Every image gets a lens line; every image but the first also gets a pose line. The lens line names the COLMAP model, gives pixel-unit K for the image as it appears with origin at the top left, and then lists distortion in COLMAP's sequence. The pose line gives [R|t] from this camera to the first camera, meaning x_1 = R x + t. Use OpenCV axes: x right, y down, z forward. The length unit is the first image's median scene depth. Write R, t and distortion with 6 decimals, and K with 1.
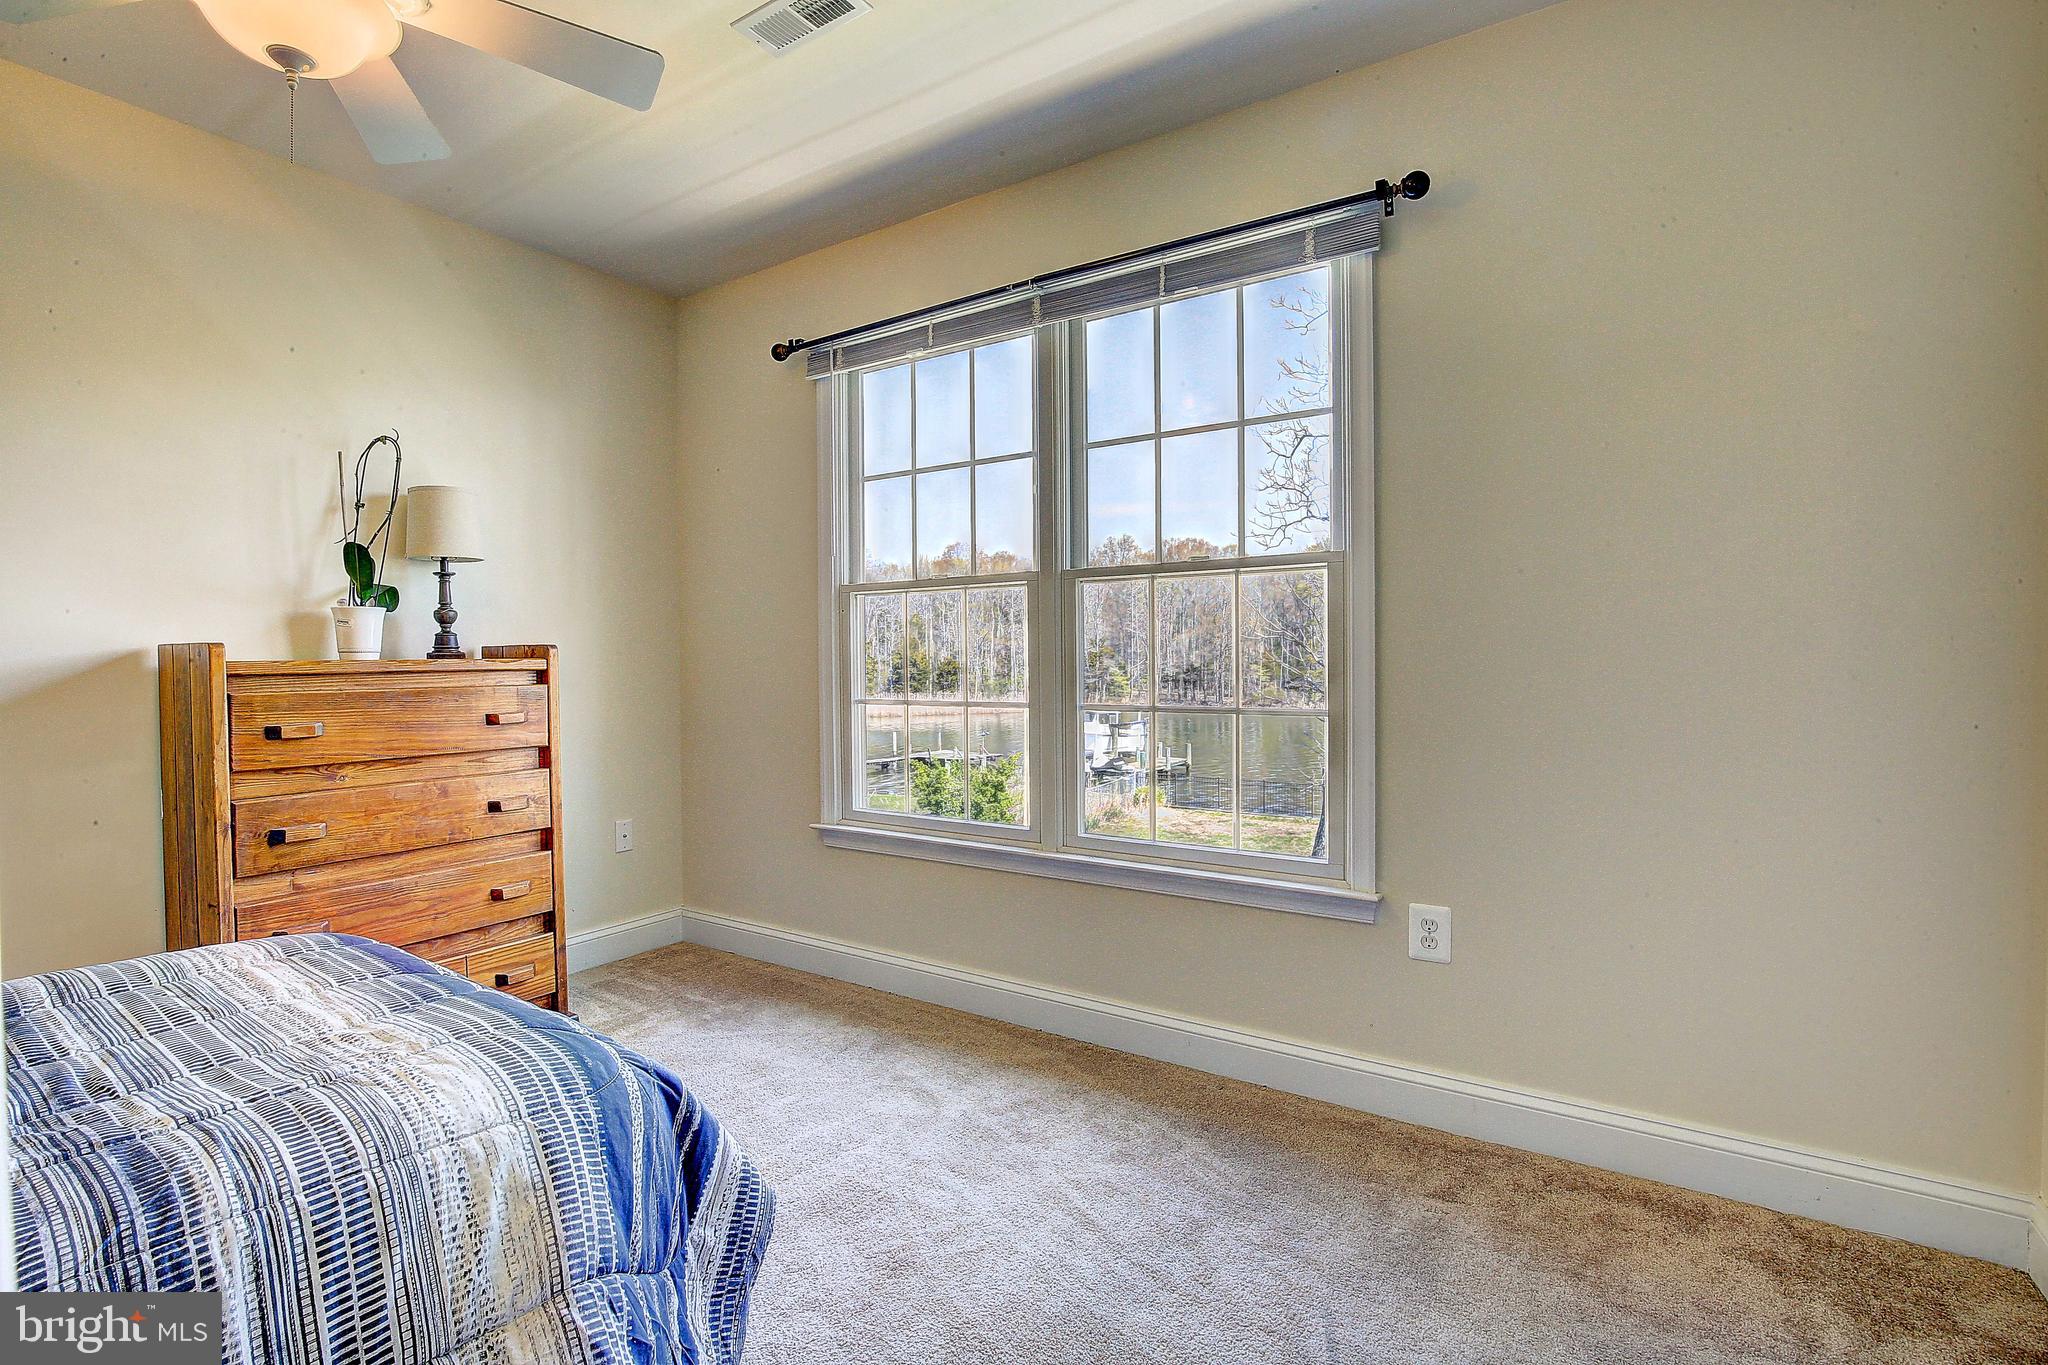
lens RADIAL K [[941.7, 0, 1013.3], [0, 941.7, 674.8], [0, 0, 1]] dist [-0.036437, 0.007065]
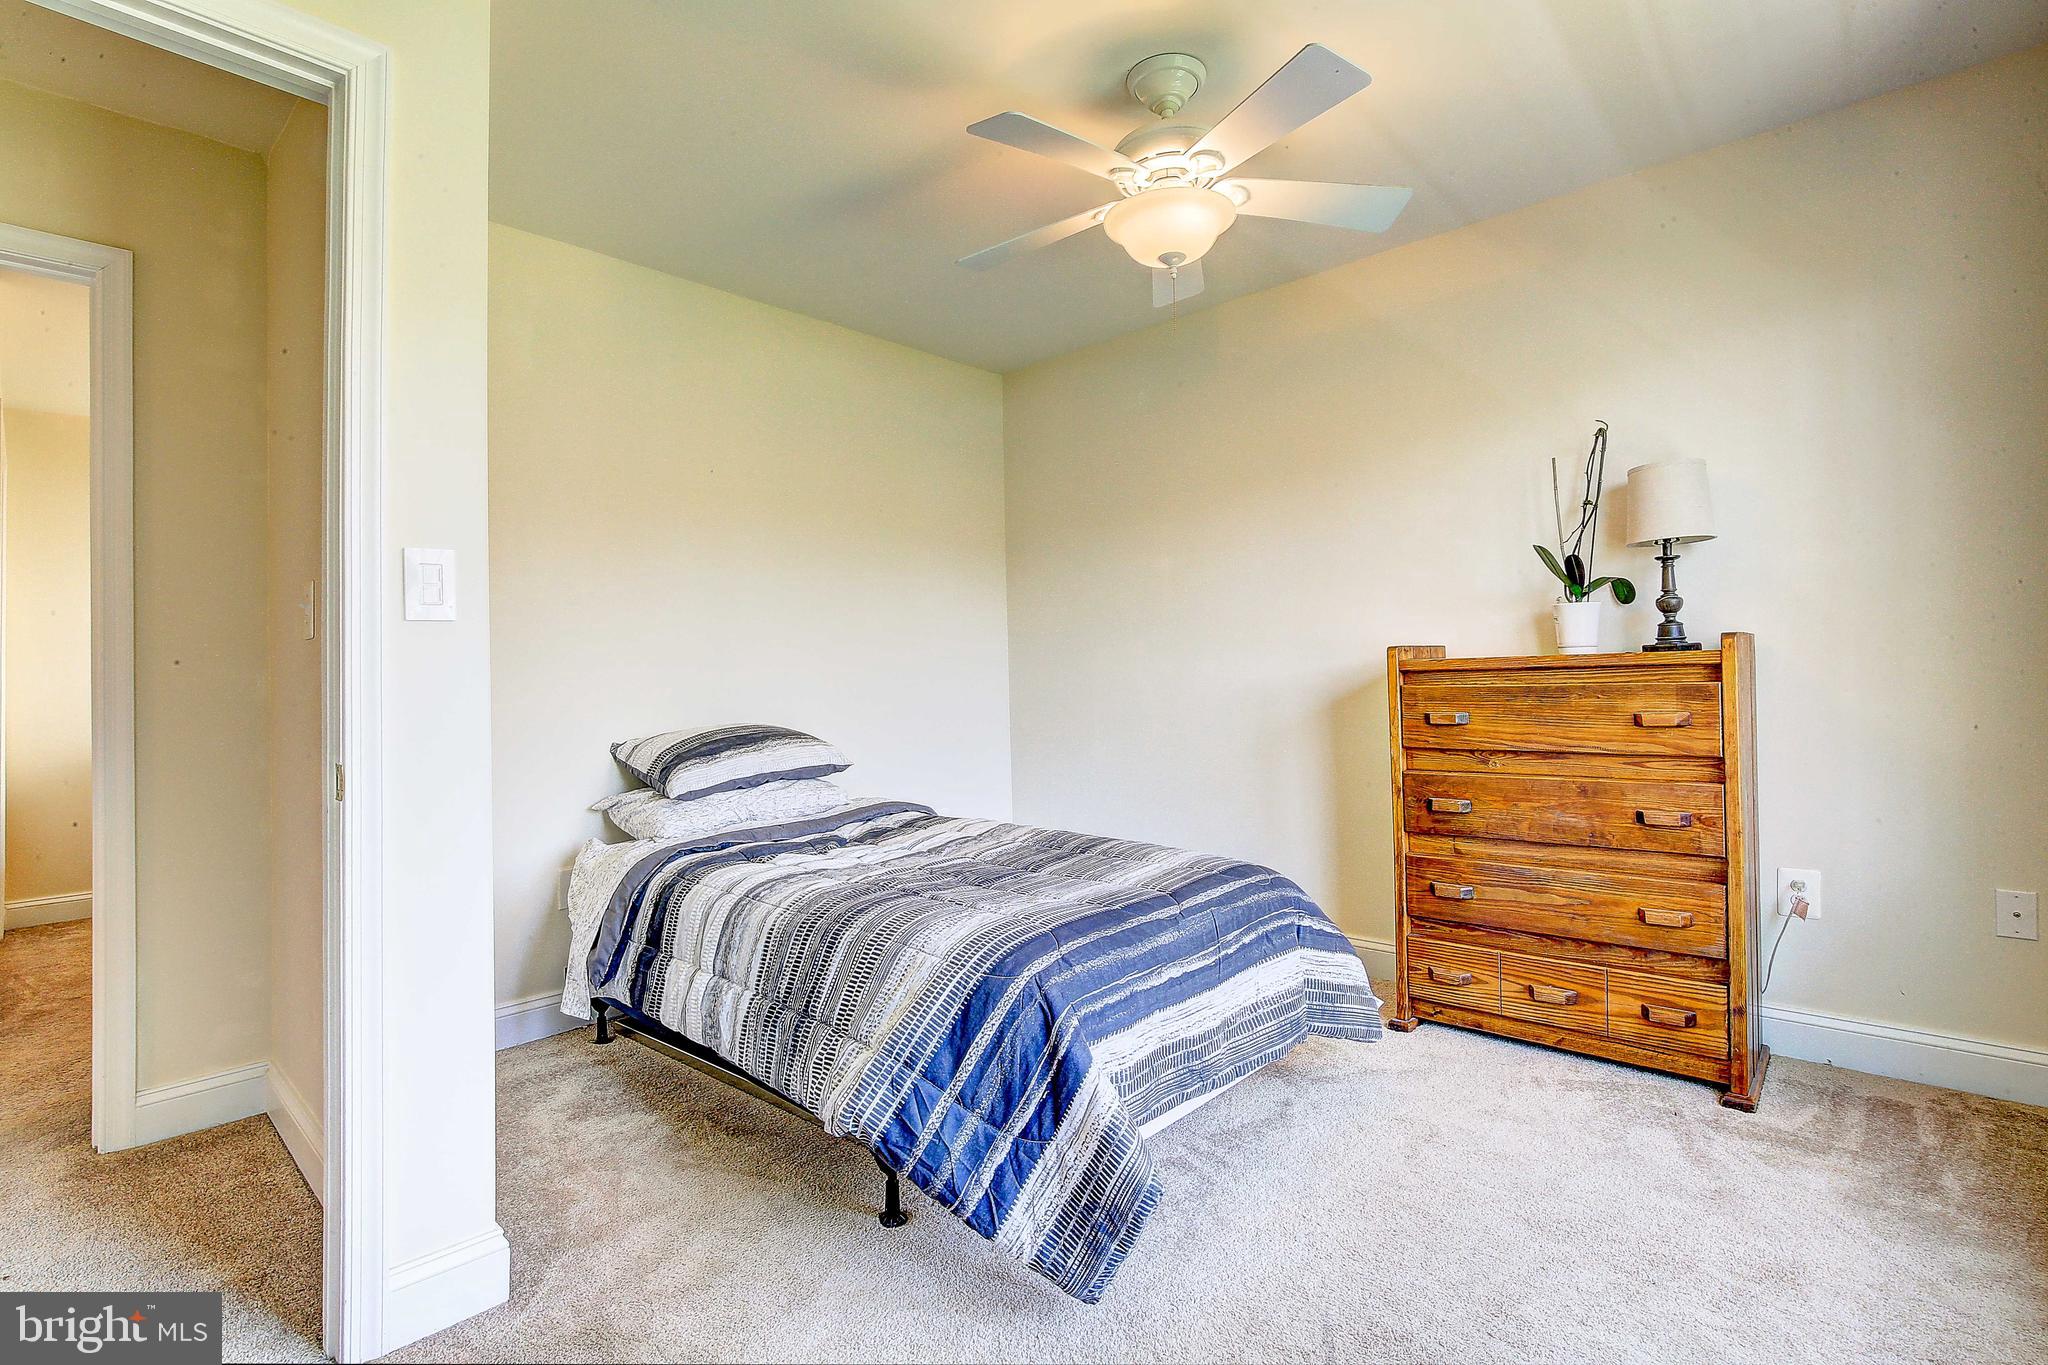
lens RADIAL K [[941.7, 0, 1013.3], [0, 941.7, 674.8], [0, 0, 1]] dist [-0.036437, 0.007065]
pose [[-0.159145, 0.014947, -0.987142, 0.426653], [0.012036, 0.999840, 0.013199, -0.014902], [0.987182, -0.009781, -0.159300, 0.560407]]
